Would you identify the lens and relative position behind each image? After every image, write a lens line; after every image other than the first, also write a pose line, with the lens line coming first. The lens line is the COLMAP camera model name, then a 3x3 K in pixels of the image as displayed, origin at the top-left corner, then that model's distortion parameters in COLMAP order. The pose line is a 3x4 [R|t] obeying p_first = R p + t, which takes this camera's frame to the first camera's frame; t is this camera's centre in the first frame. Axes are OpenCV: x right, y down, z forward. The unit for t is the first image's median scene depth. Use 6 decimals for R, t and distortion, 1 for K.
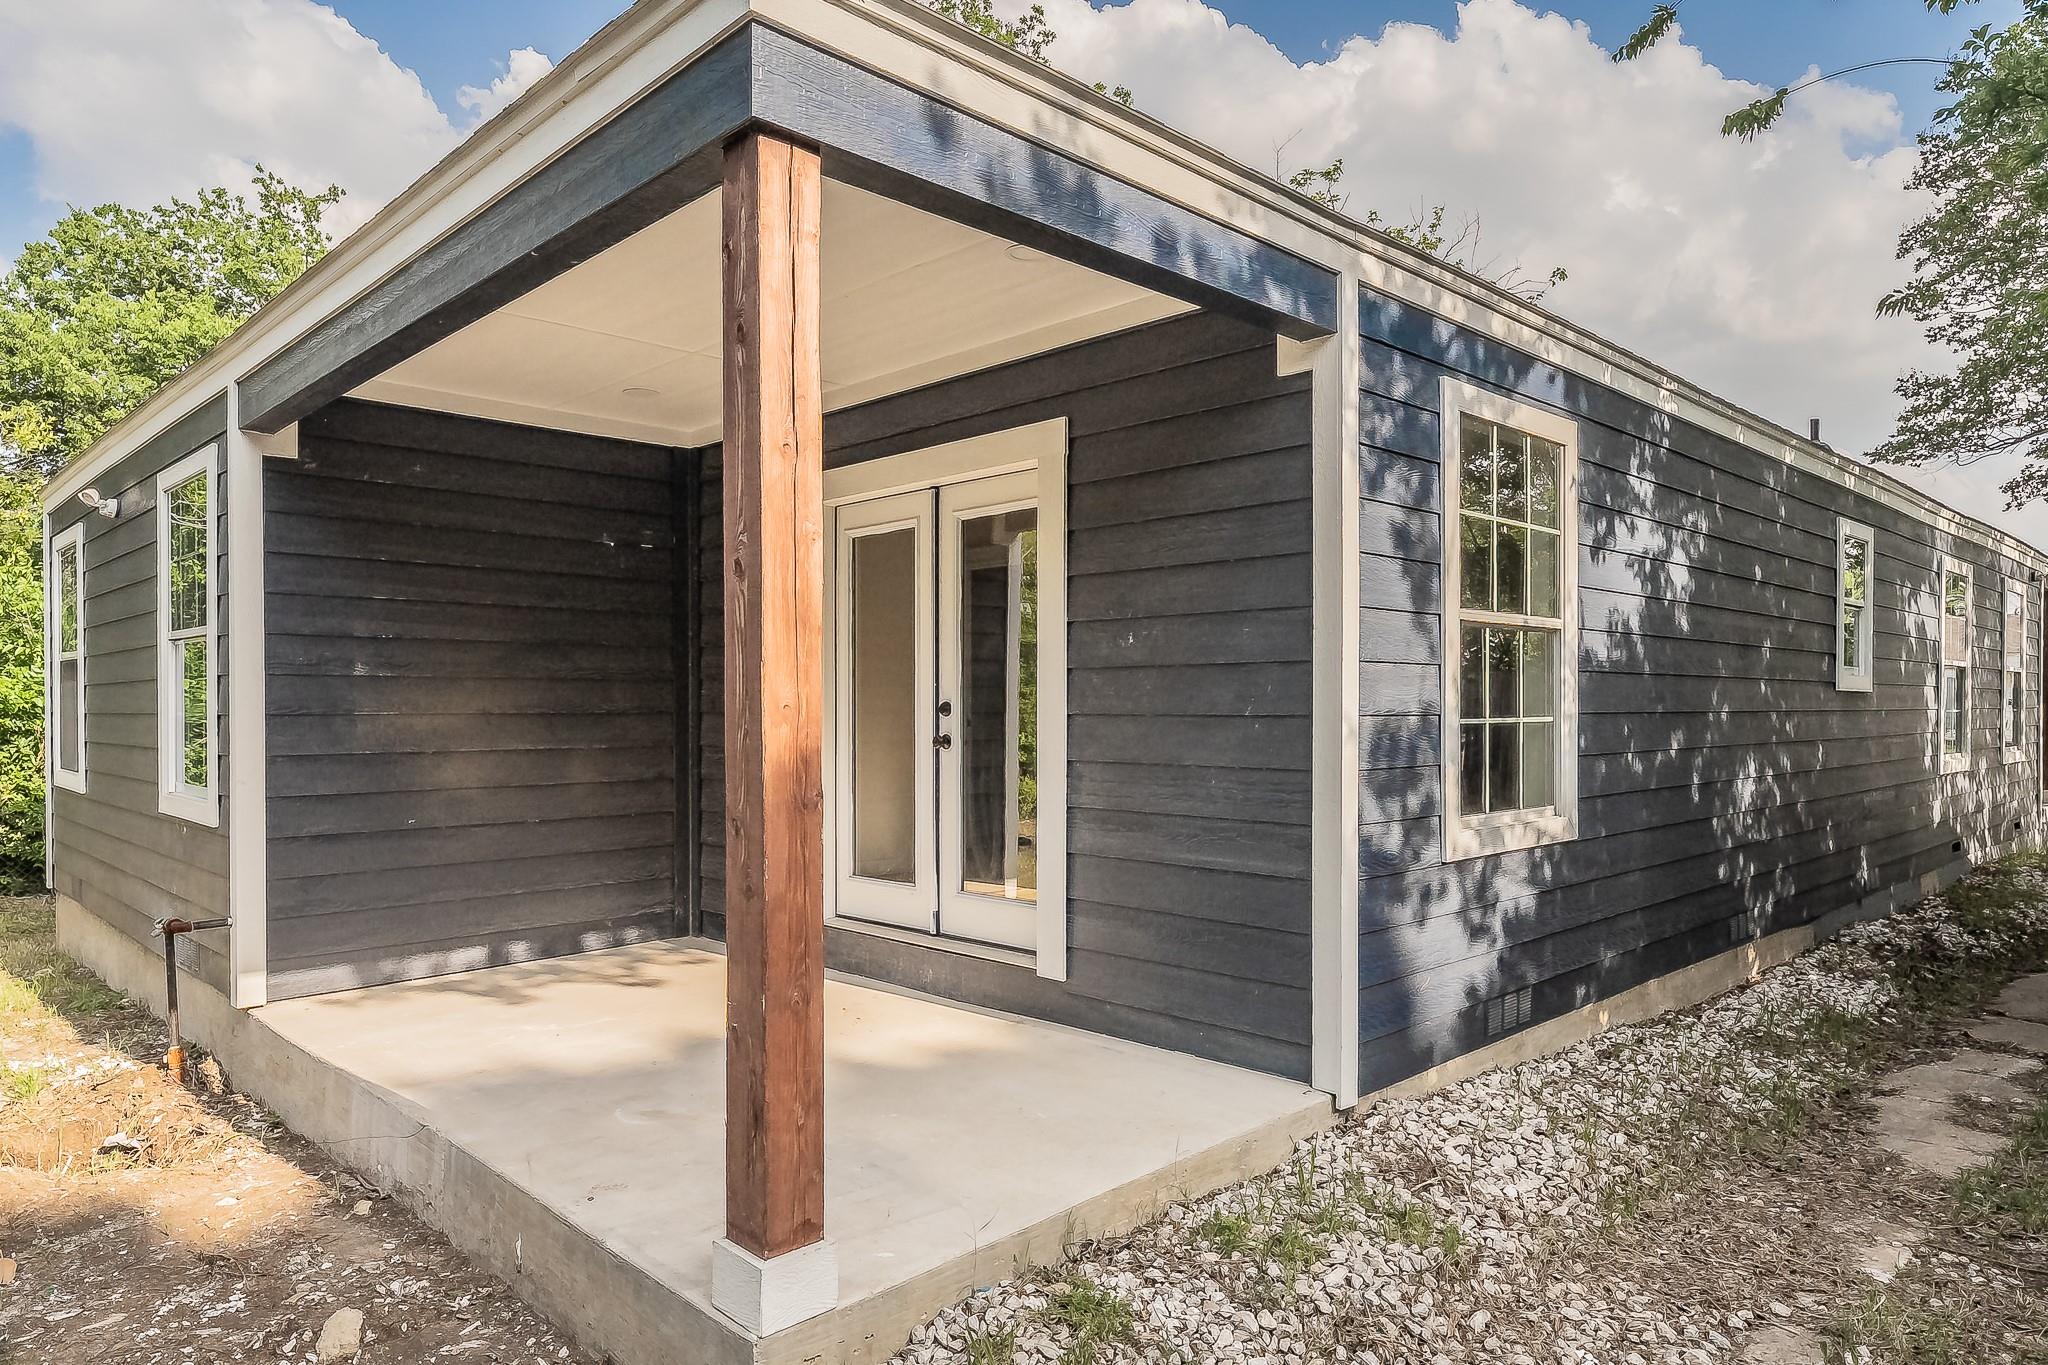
lens RADIAL K [[1278.7, 0, 1021.7], [0, 1278.7, 702.2], [0, 0, 1]] dist [-0.006647, -0.000631]
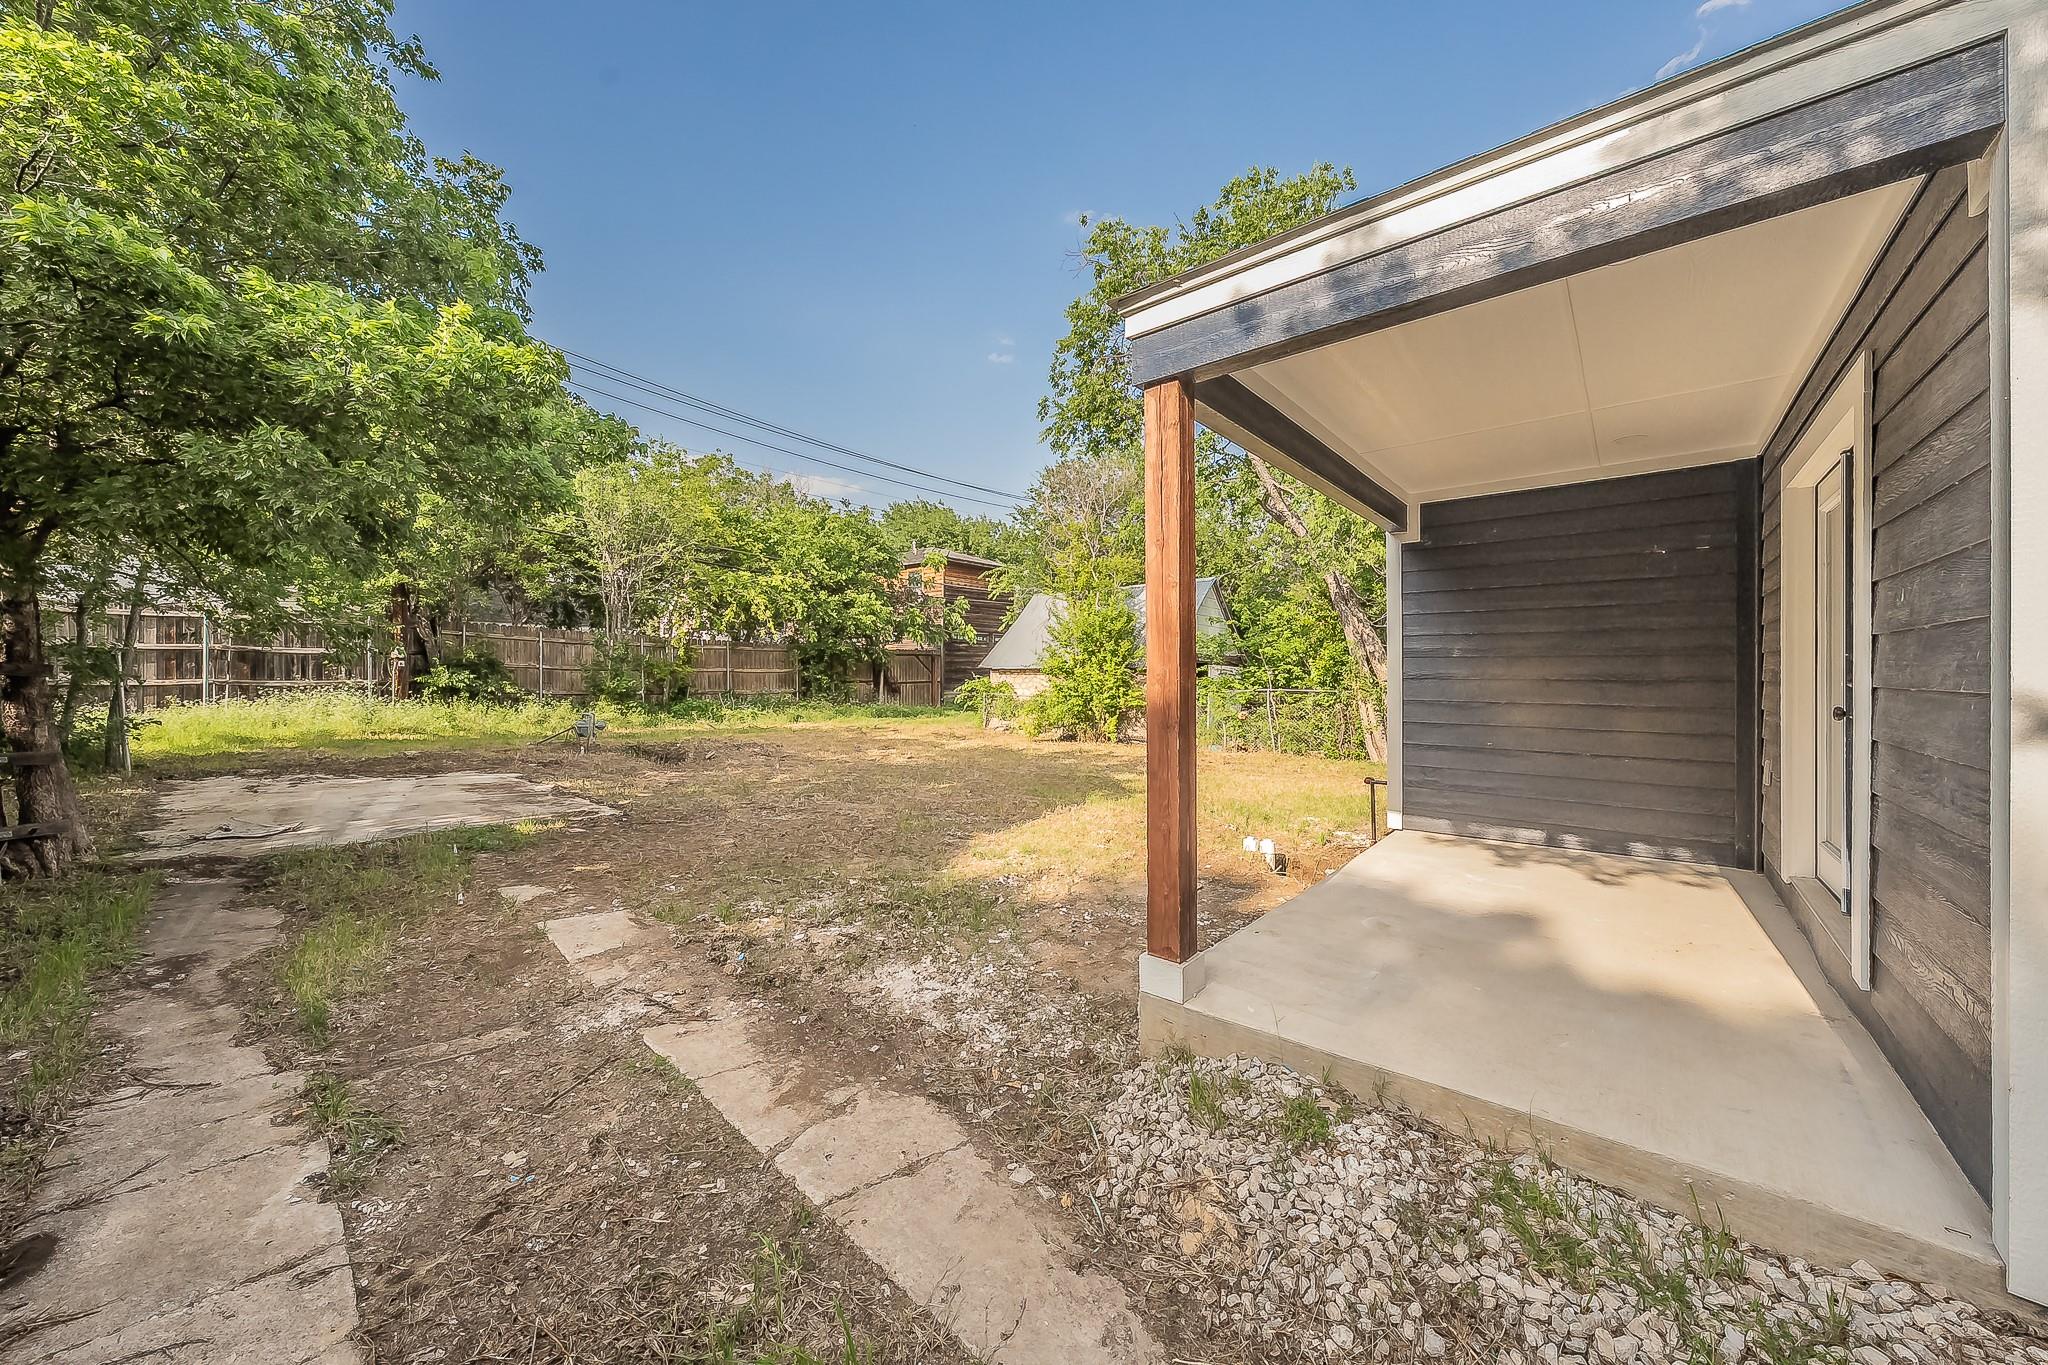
lens RADIAL K [[710.9, 0, 1019.4], [0, 710.9, 670.5], [0, 0, 1]] dist [-0.002311, 0.000005]
pose [[0.085802, -0.002096, -0.996310, 0.381724], [0.002604, 0.999995, -0.001879, -0.001986], [0.996309, -0.002433, 0.085807, 0.305860]]
